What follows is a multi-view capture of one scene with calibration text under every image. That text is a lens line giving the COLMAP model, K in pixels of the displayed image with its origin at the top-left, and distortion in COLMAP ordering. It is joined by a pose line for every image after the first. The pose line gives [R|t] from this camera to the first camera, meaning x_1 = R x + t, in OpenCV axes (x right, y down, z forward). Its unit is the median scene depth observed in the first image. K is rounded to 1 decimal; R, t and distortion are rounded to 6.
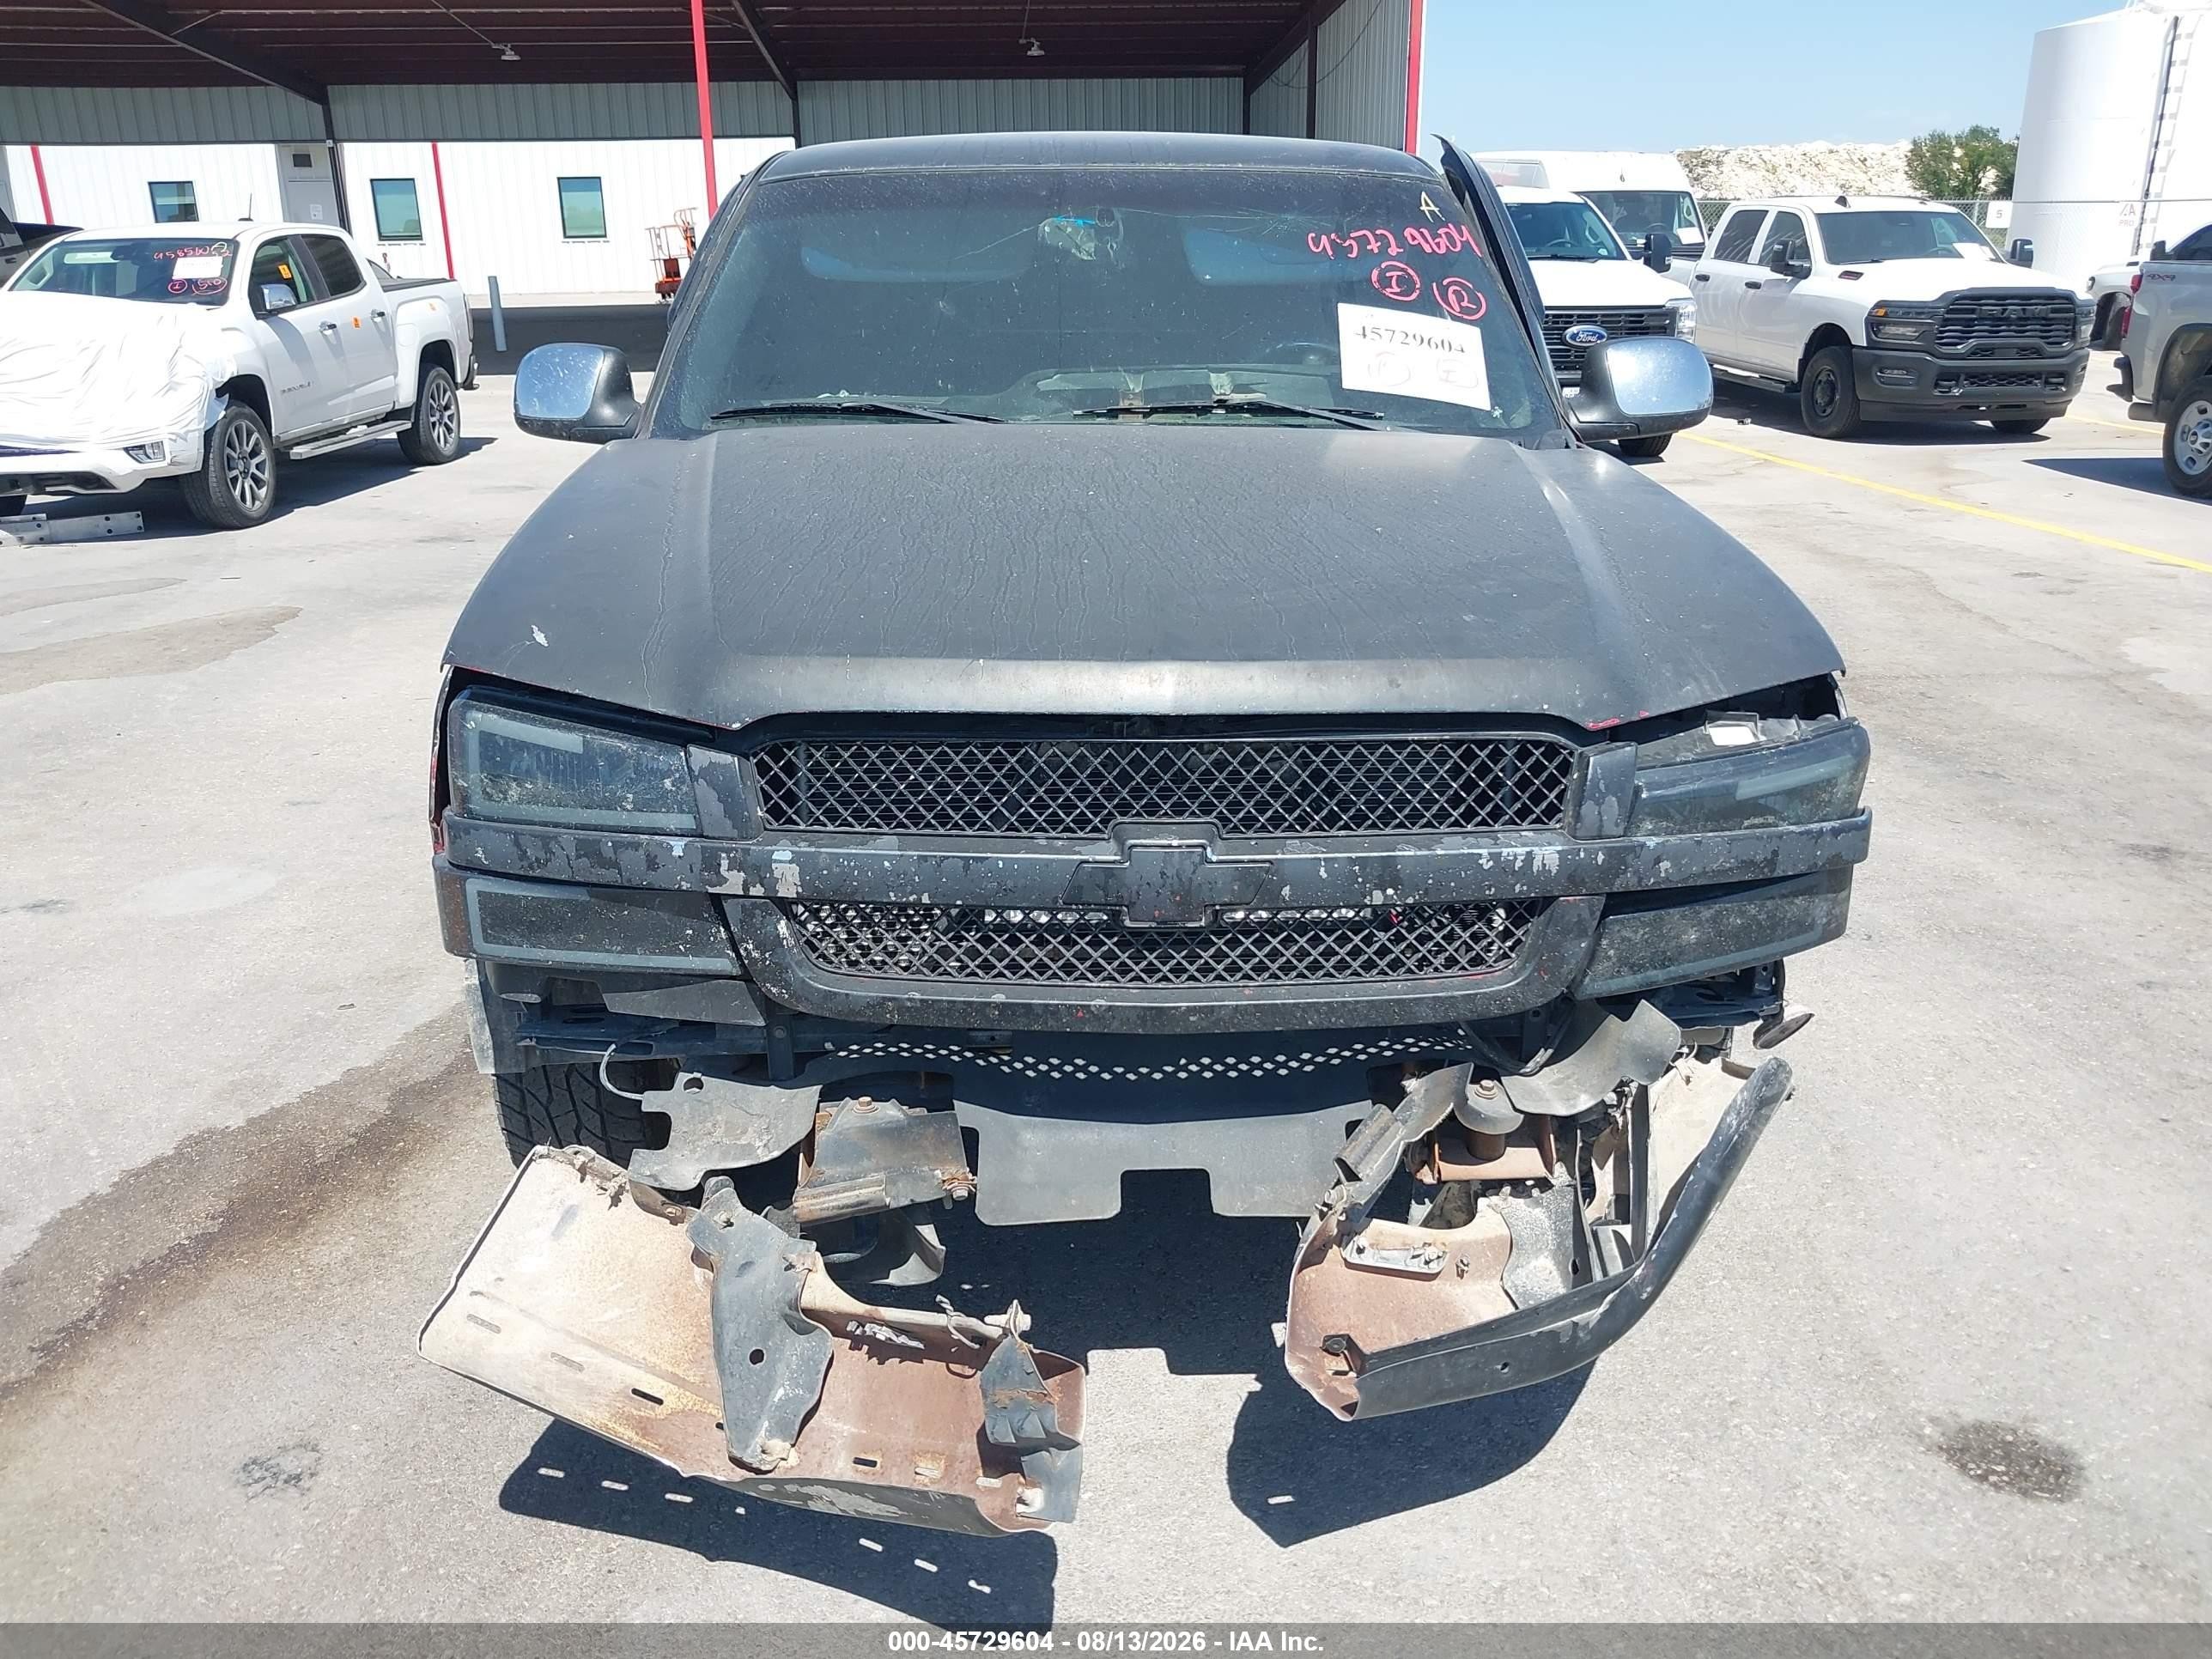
lens RADIAL K [[1780.7, 0, 1104.5], [0, 1780.7, 836.0], [0, 0, 1]] dist [0.037564, -0.070971]
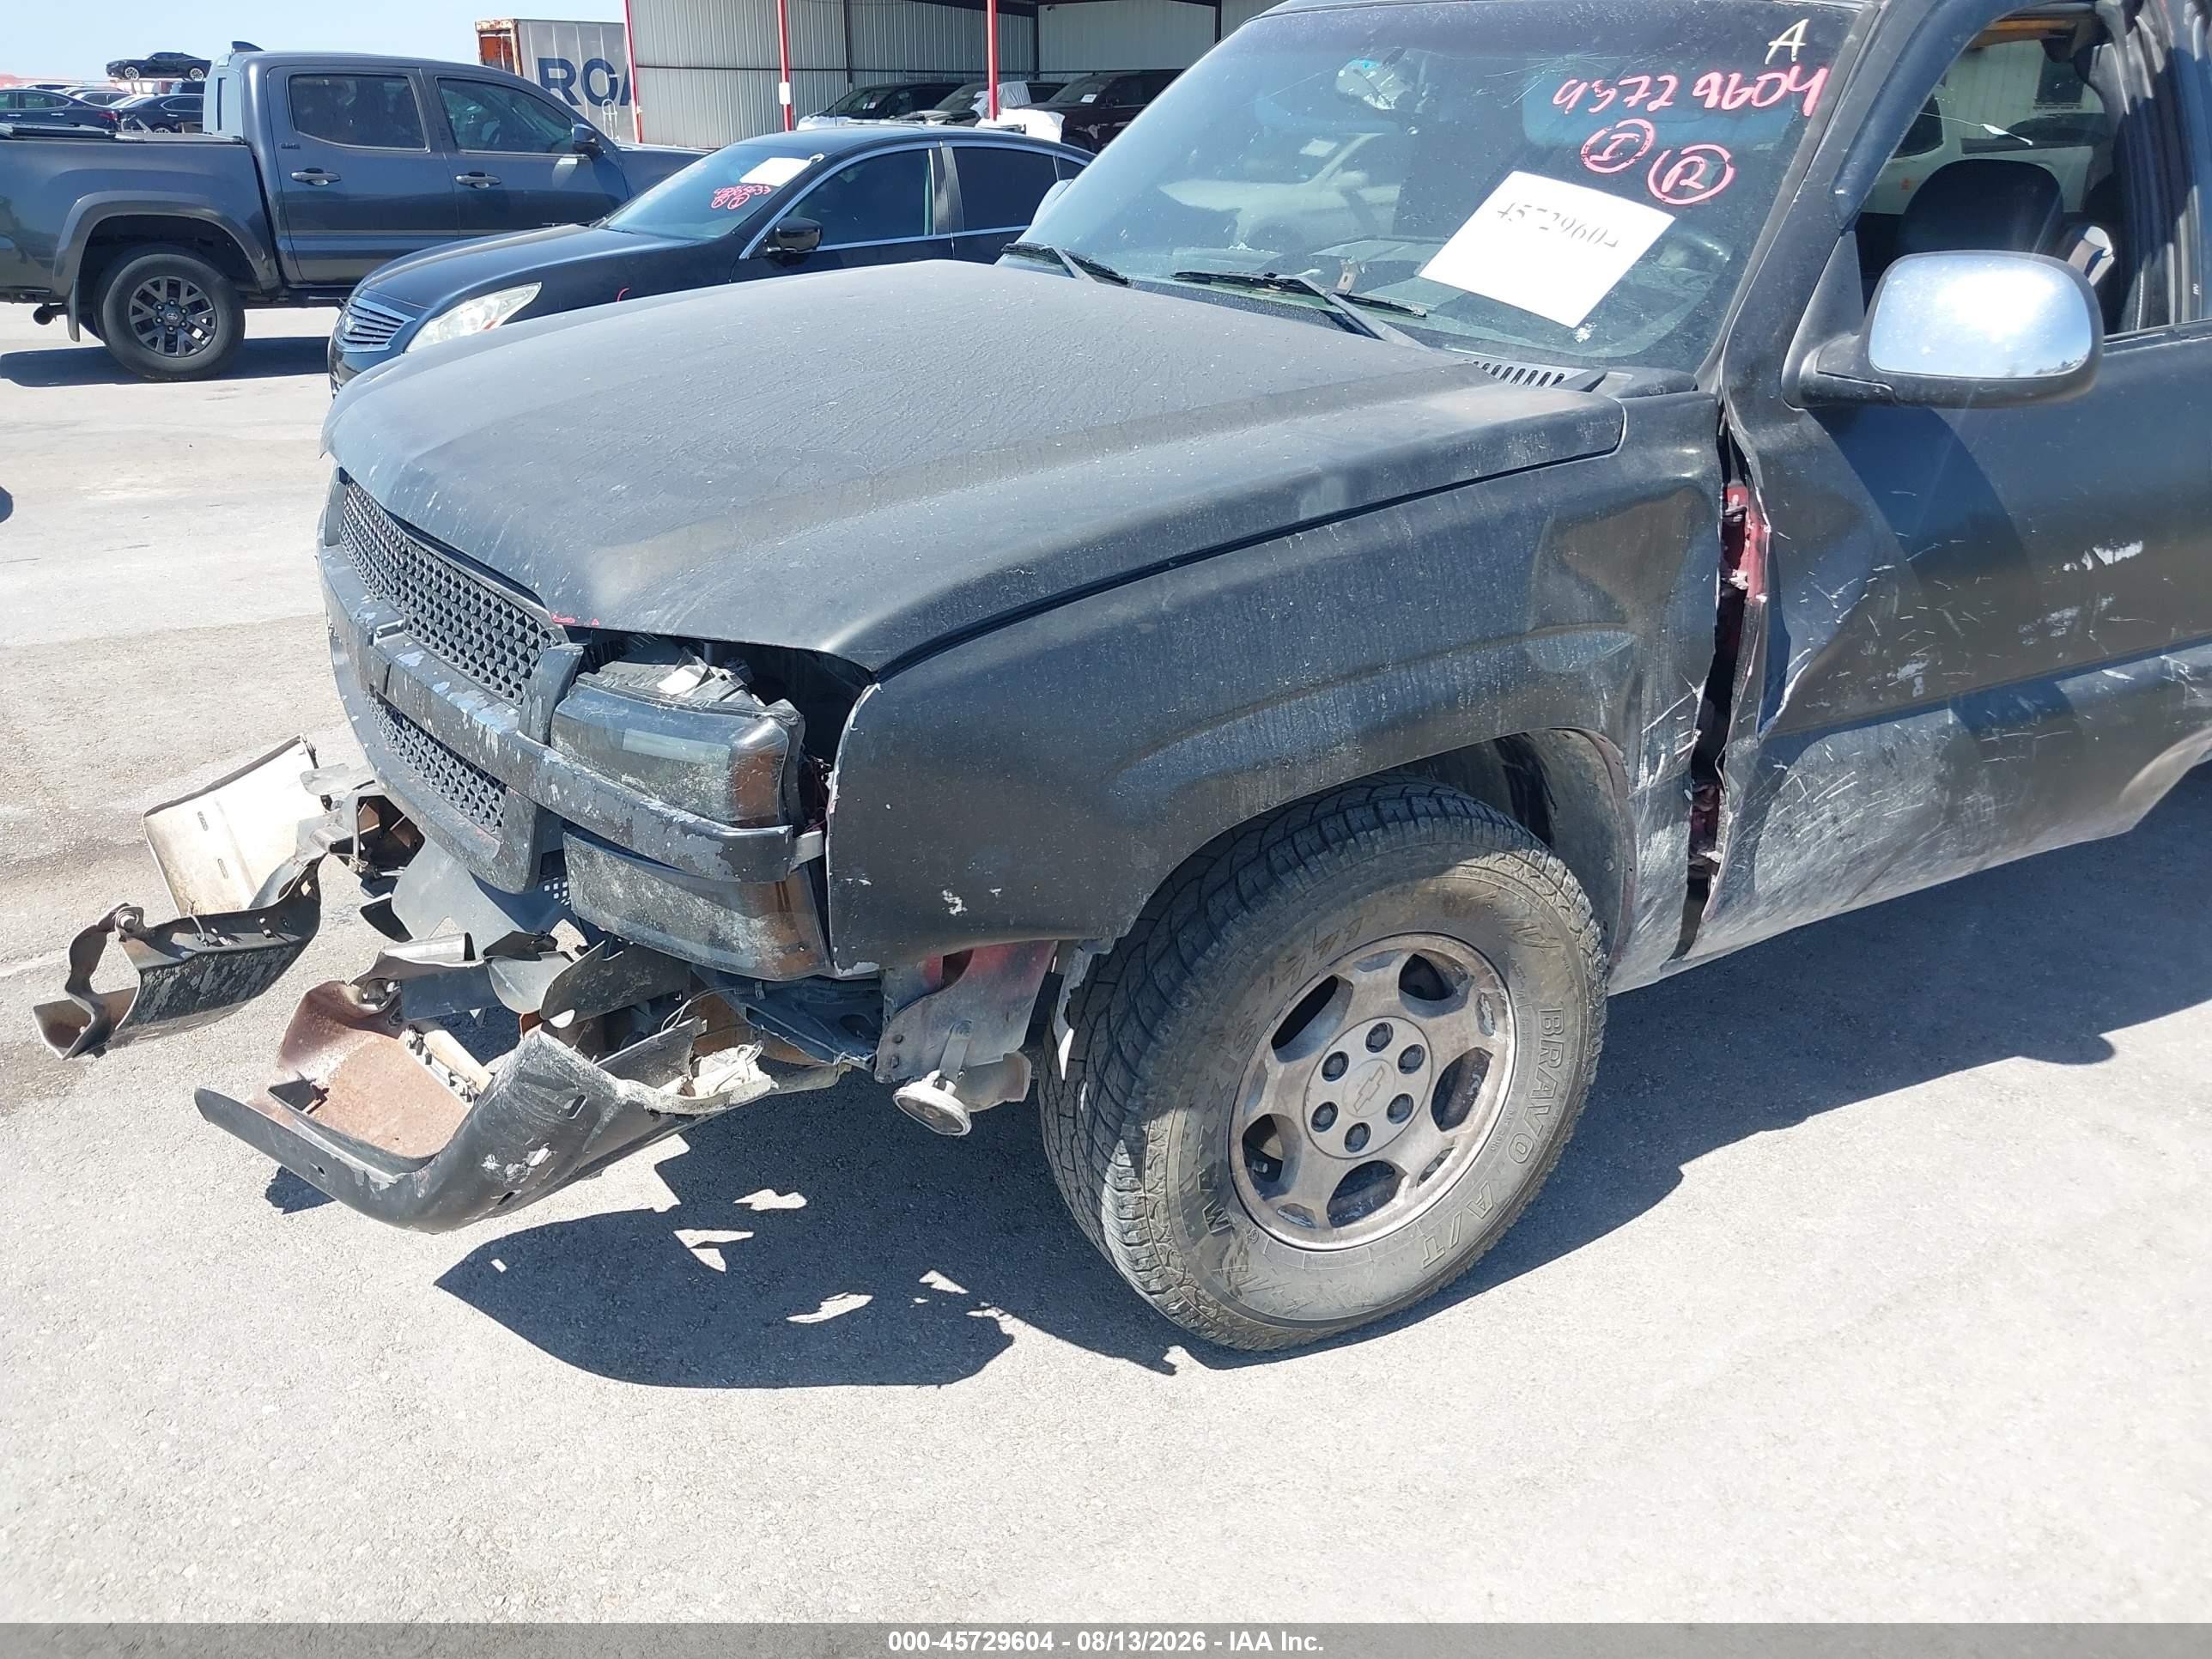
lens RADIAL K [[1763.3, 0, 1109.0], [0, 1763.3, 820.2], [0, 0, 1]] dist [0.009333, -0.000944]
pose [[0.528199, 0.330716, -0.782069, 1.060836], [-0.278842, 0.937514, 0.208123, -0.211333], [0.802031, 0.108143, 0.587411, 0.637863]]
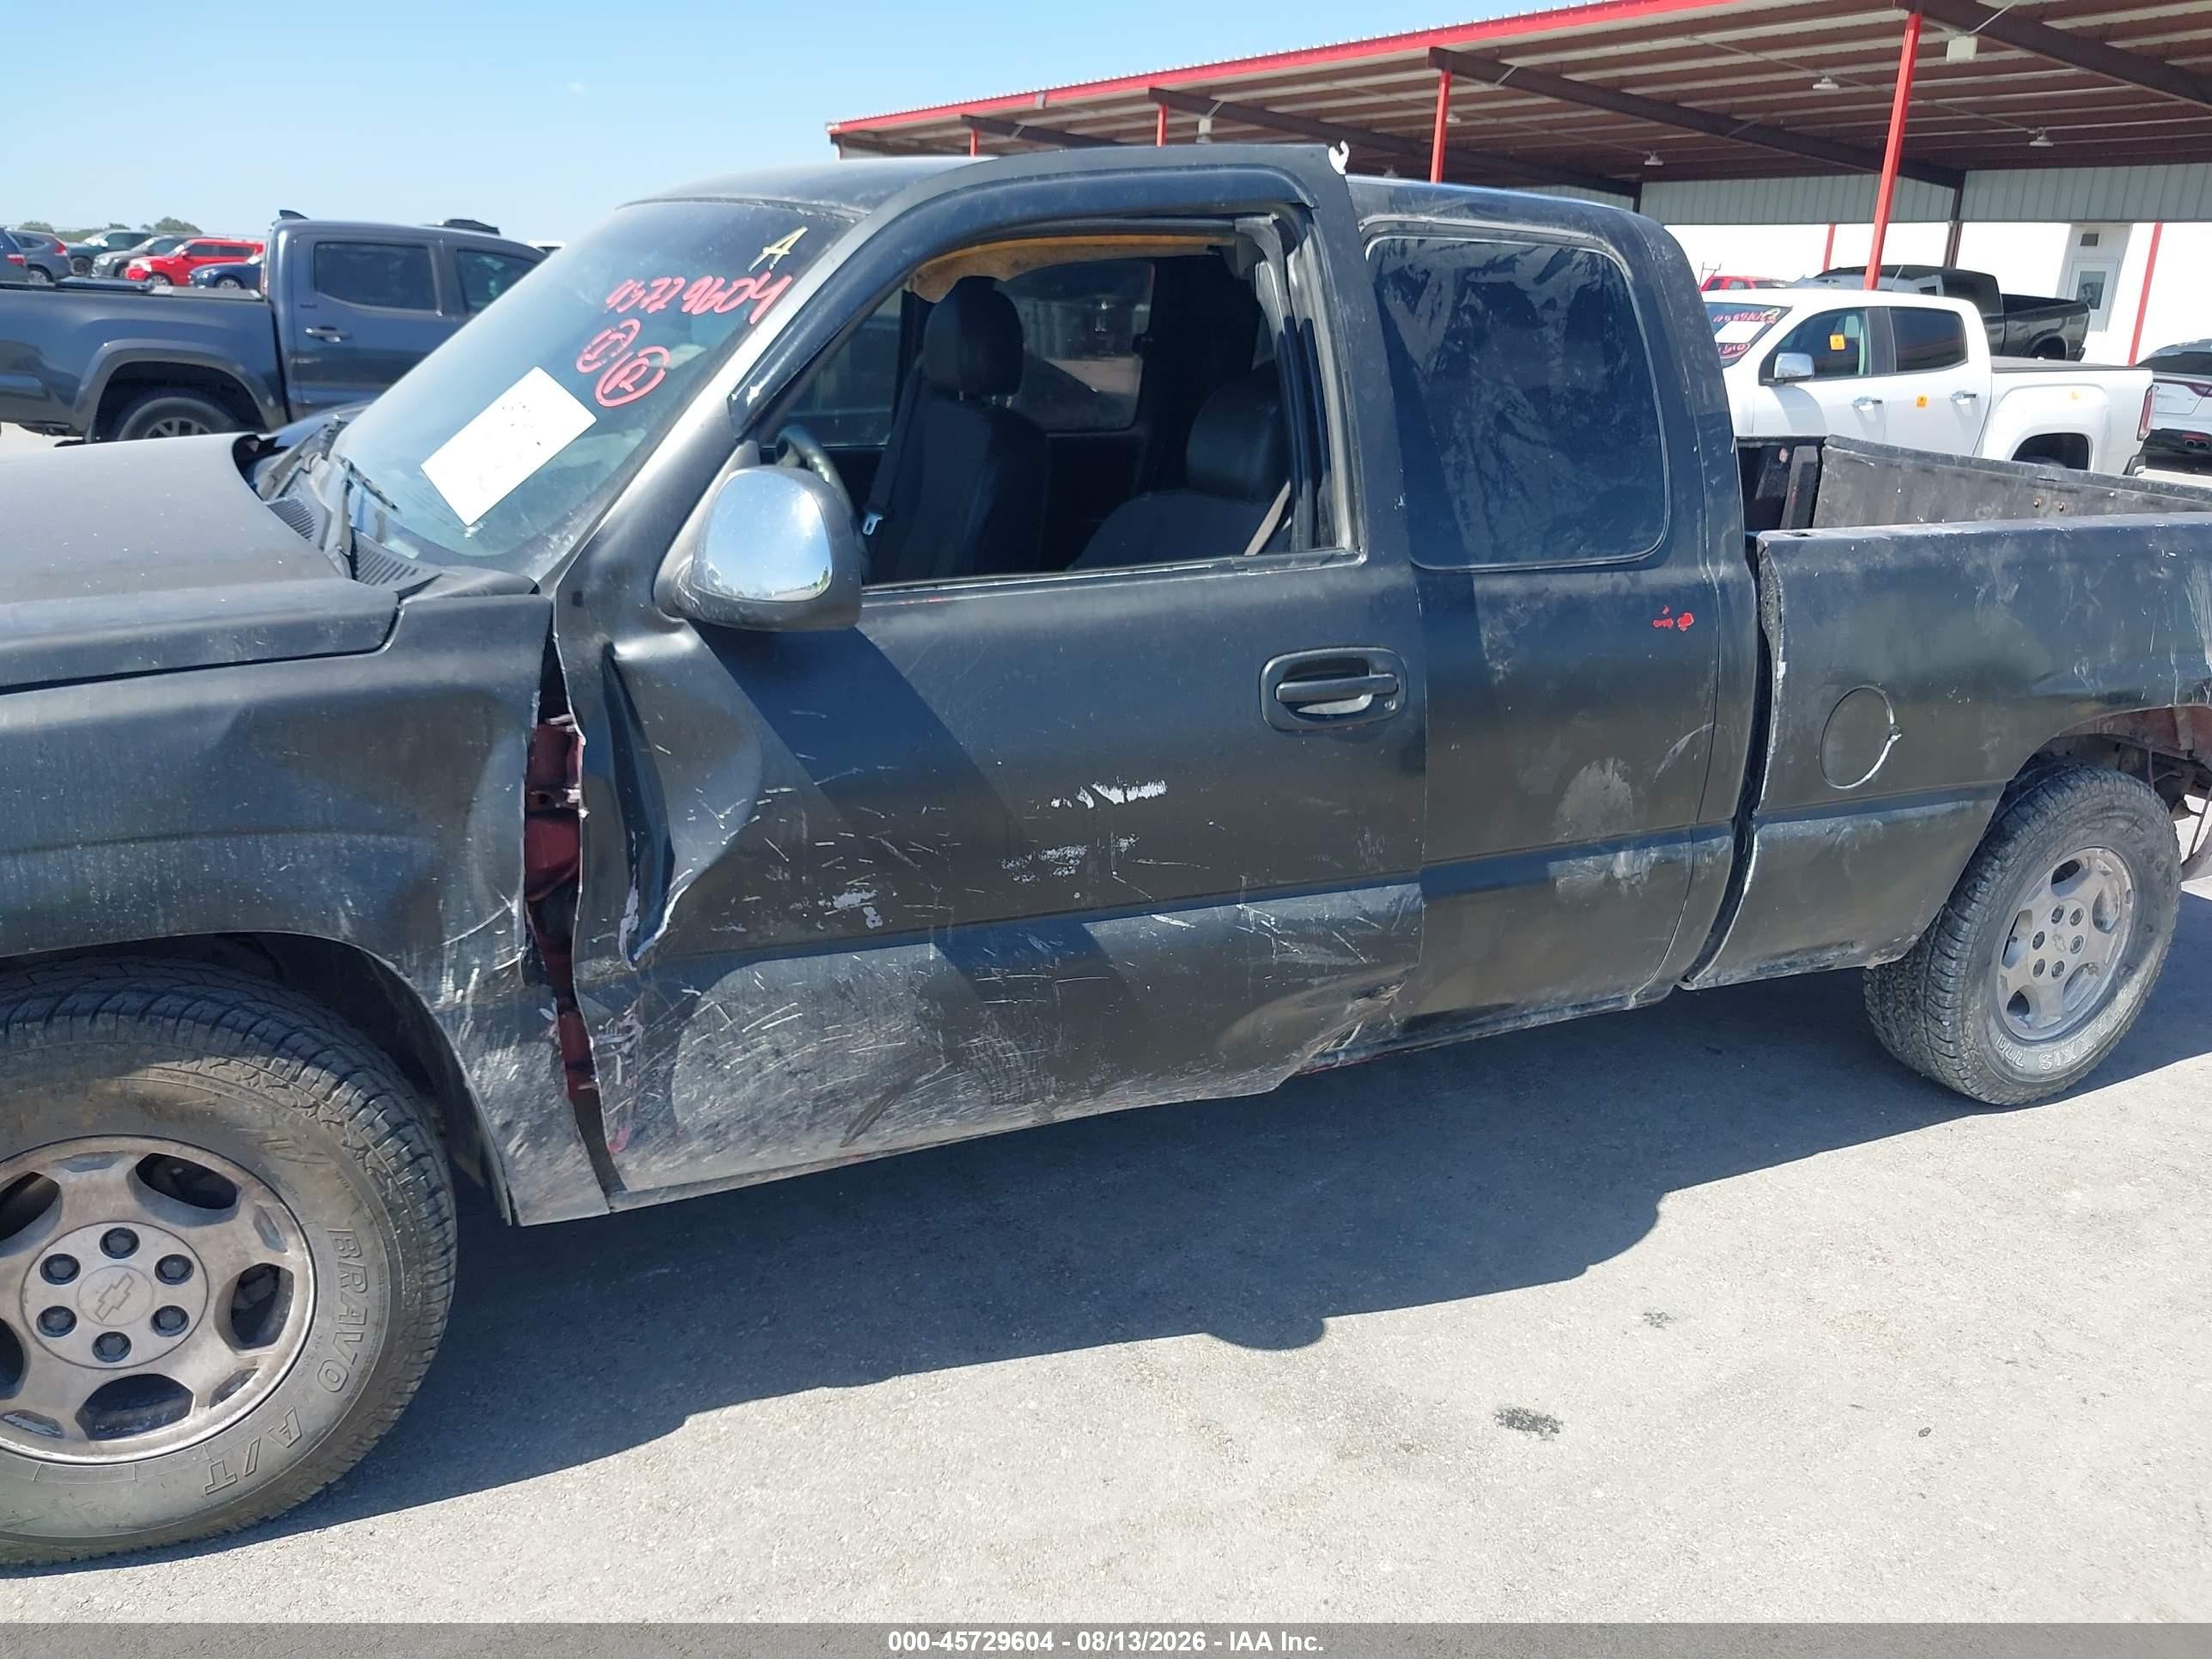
lens RADIAL K [[1775.8, 0, 1106.0], [0, 1775.8, 829.5], [0, 0, 1]] dist [0.047637, -0.086774]
pose [[0.411466, 0.290294, -0.863959, 1.380396], [-0.327577, 0.931683, 0.157039, -0.458319], [0.850523, 0.218397, 0.478449, 1.289661]]
